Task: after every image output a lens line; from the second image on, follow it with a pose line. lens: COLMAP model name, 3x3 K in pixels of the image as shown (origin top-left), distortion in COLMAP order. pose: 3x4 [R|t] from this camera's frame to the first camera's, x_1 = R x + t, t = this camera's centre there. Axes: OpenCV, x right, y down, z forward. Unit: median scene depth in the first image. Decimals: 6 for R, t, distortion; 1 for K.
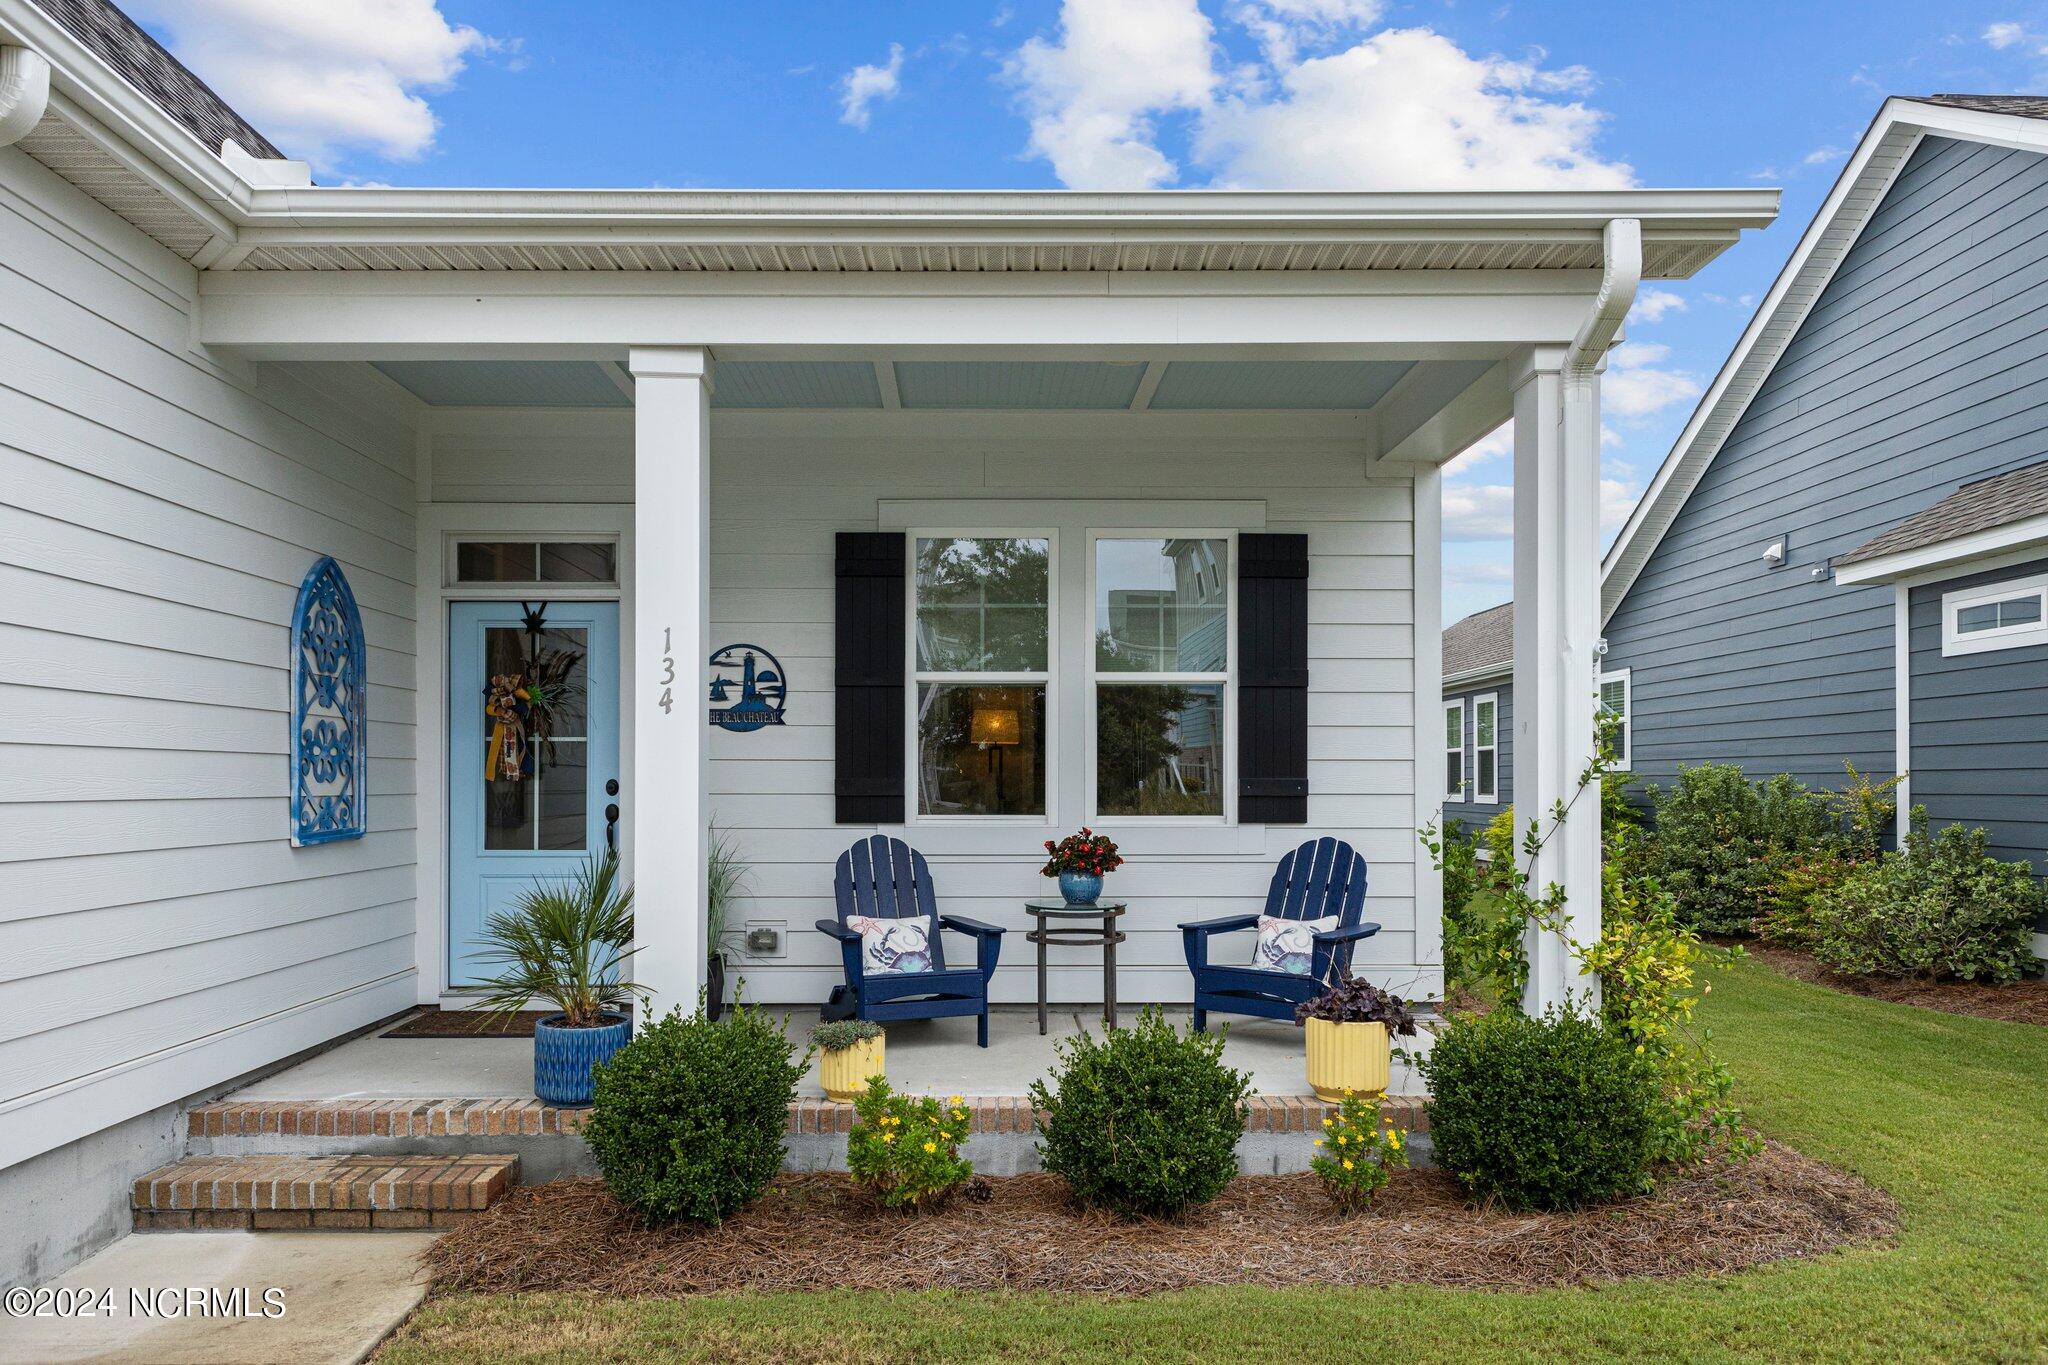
lens RADIAL K [[2225.9, 0, 1028.2], [0, 2225.9, 686.0], [0, 0, 1]] dist [0.027553, 0.000000]
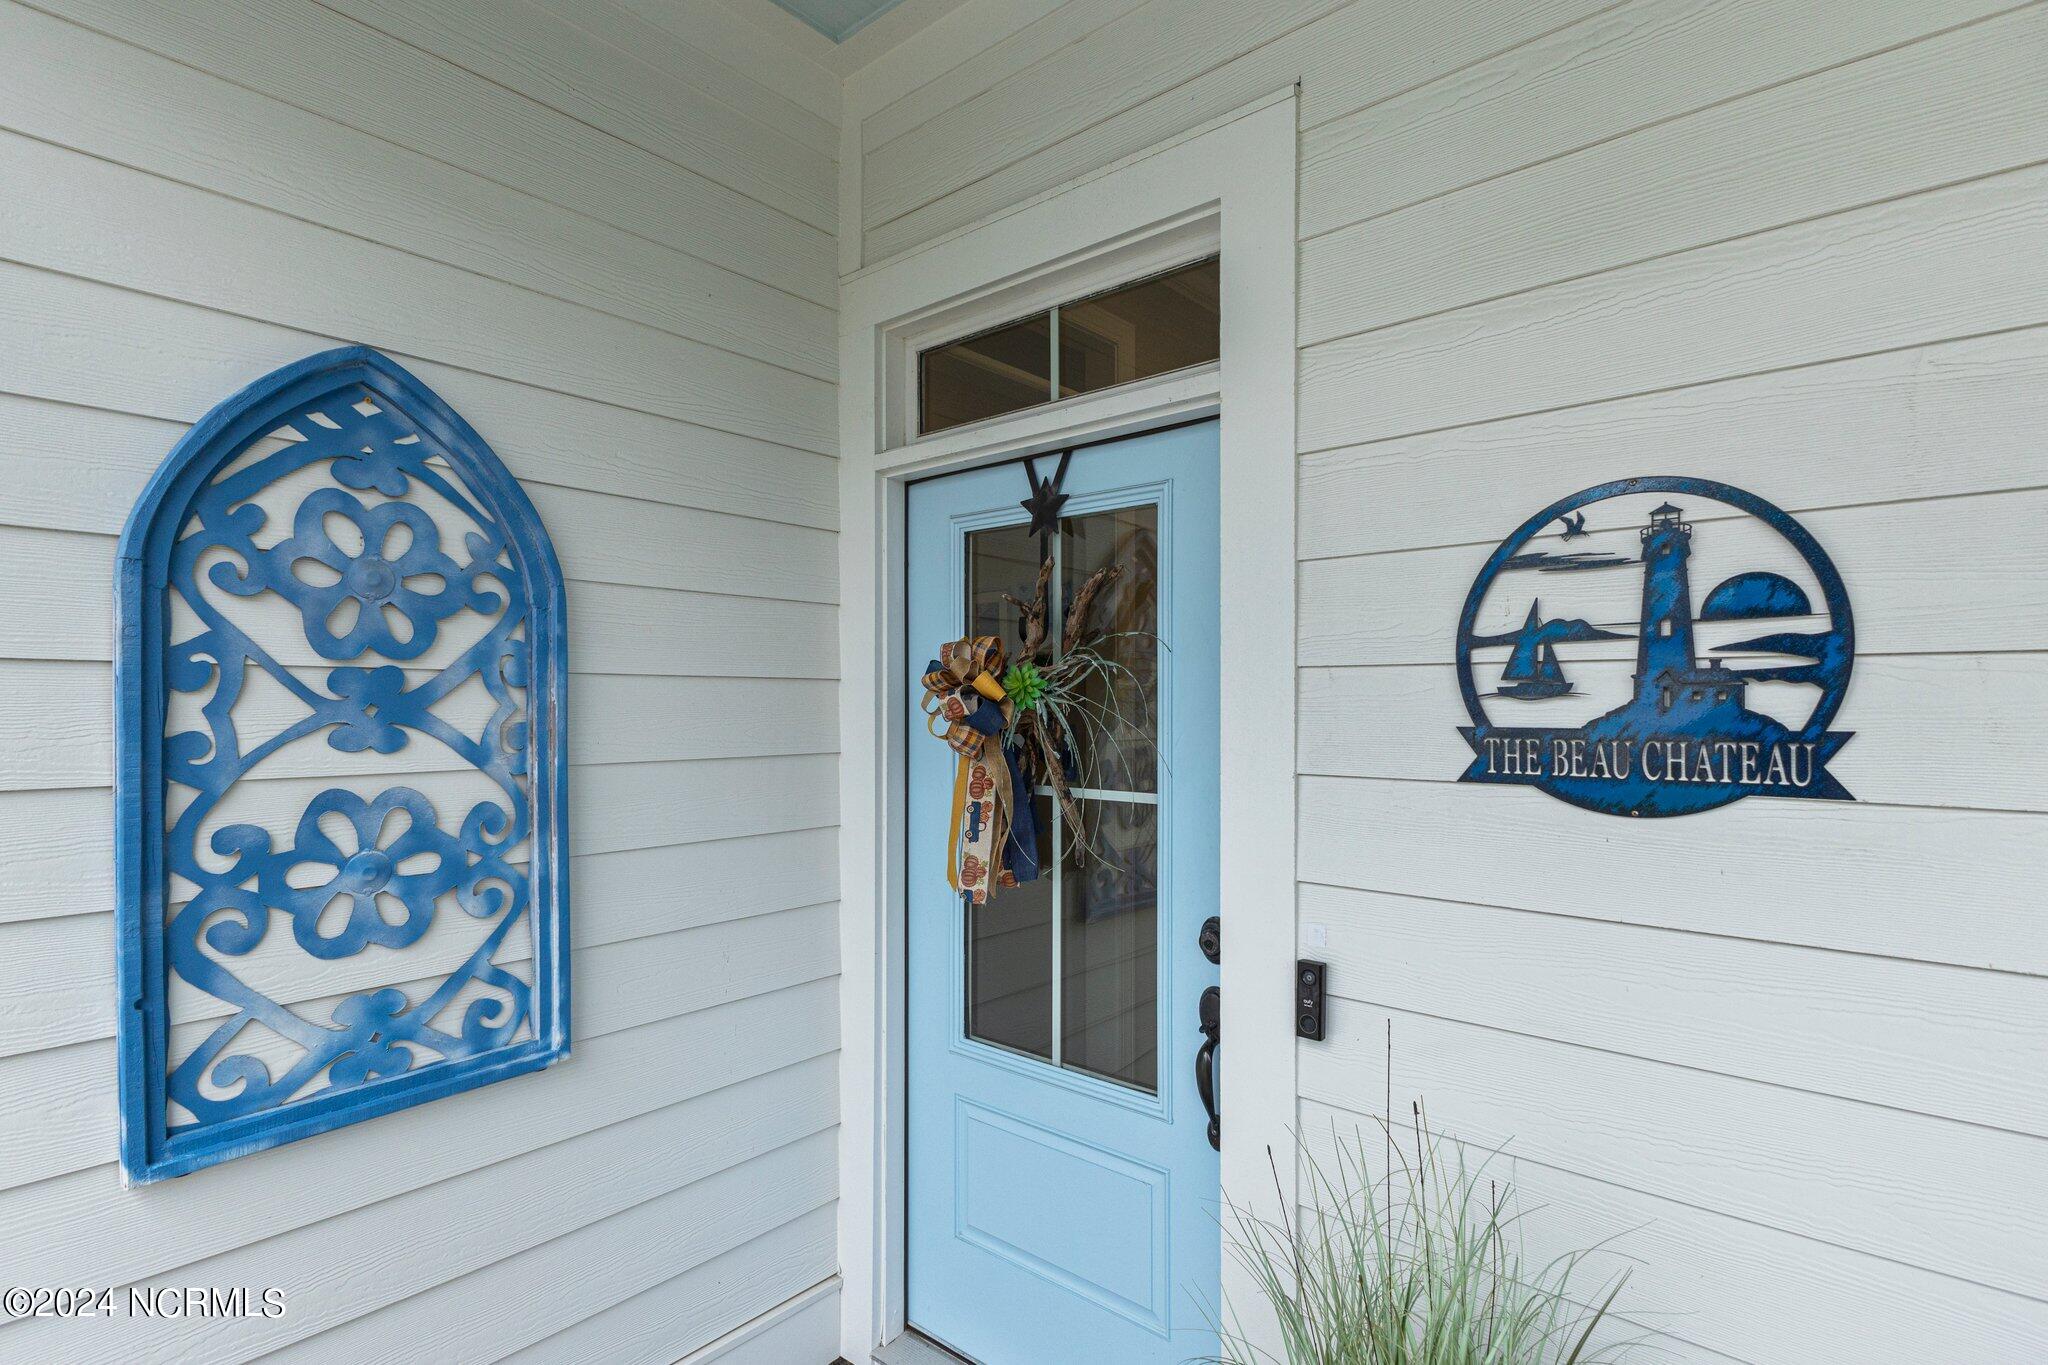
lens RADIAL K [[1001.6, 0, 1036.5], [0, 1001.6, 708.0], [0, 0, 1]] dist [0.009418, -0.002475]
pose [[0.760731, 0.001215, -0.649067, -0.106006], [0.032522, 0.998671, 0.039986, 0.000932], [0.648253, -0.051528, 0.759680, 0.870046]]
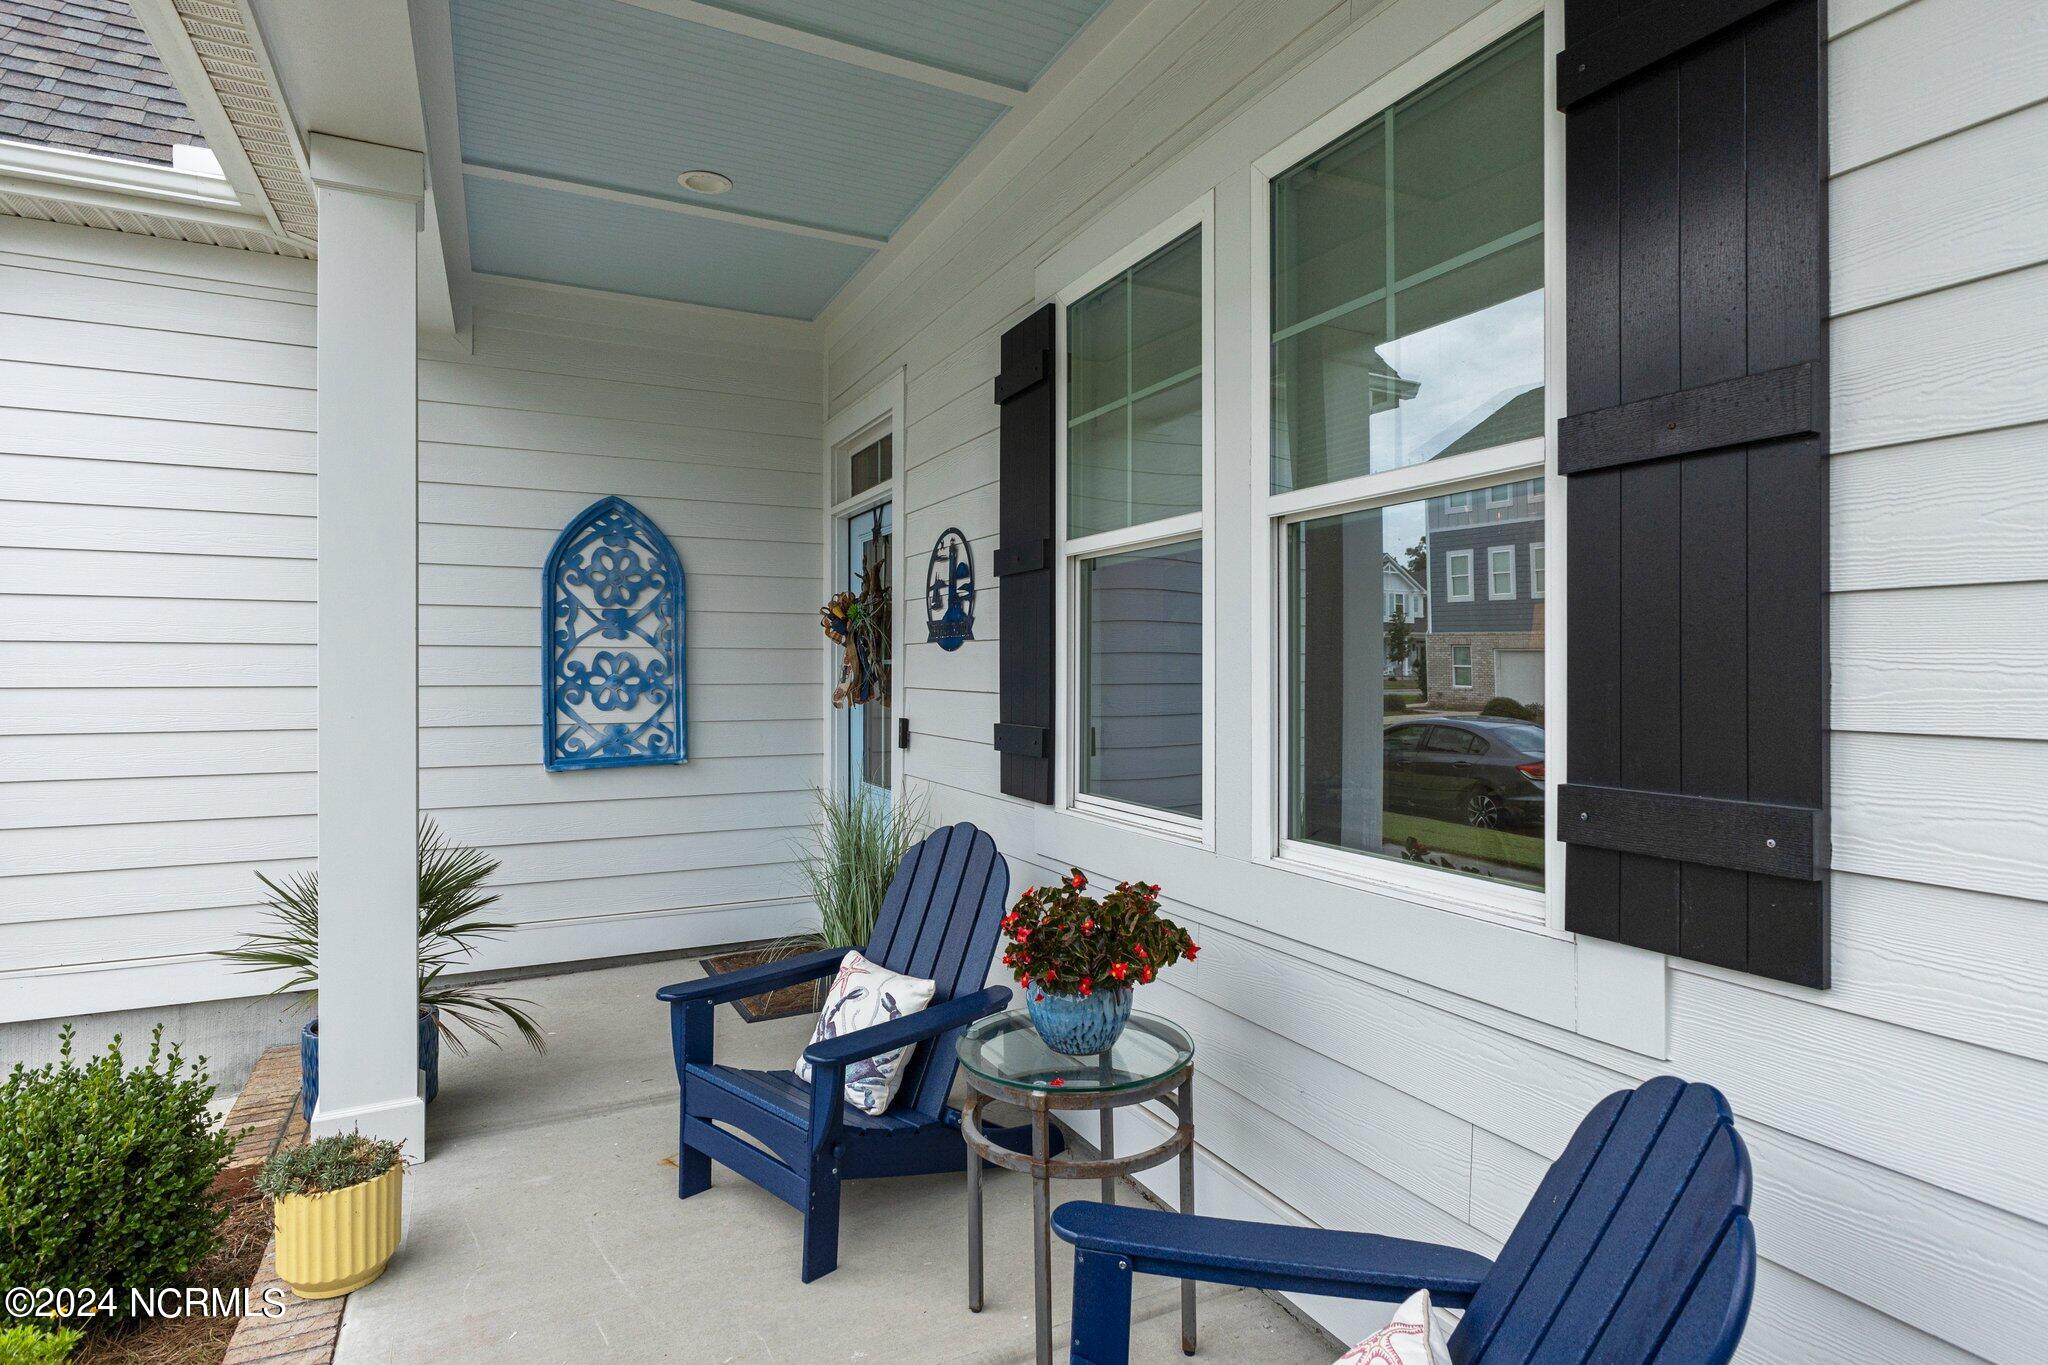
lens RADIAL K [[1050.7, 0, 1027.7], [0, 1050.7, 676.5], [0, 0, 1]] dist [0.000320, -0.001241]
pose [[0.459990, 0.007211, -0.887895, 0.185829], [0.045288, 0.998475, 0.031571, 0.019479], [0.886769, -0.054733, 0.458962, 0.869329]]
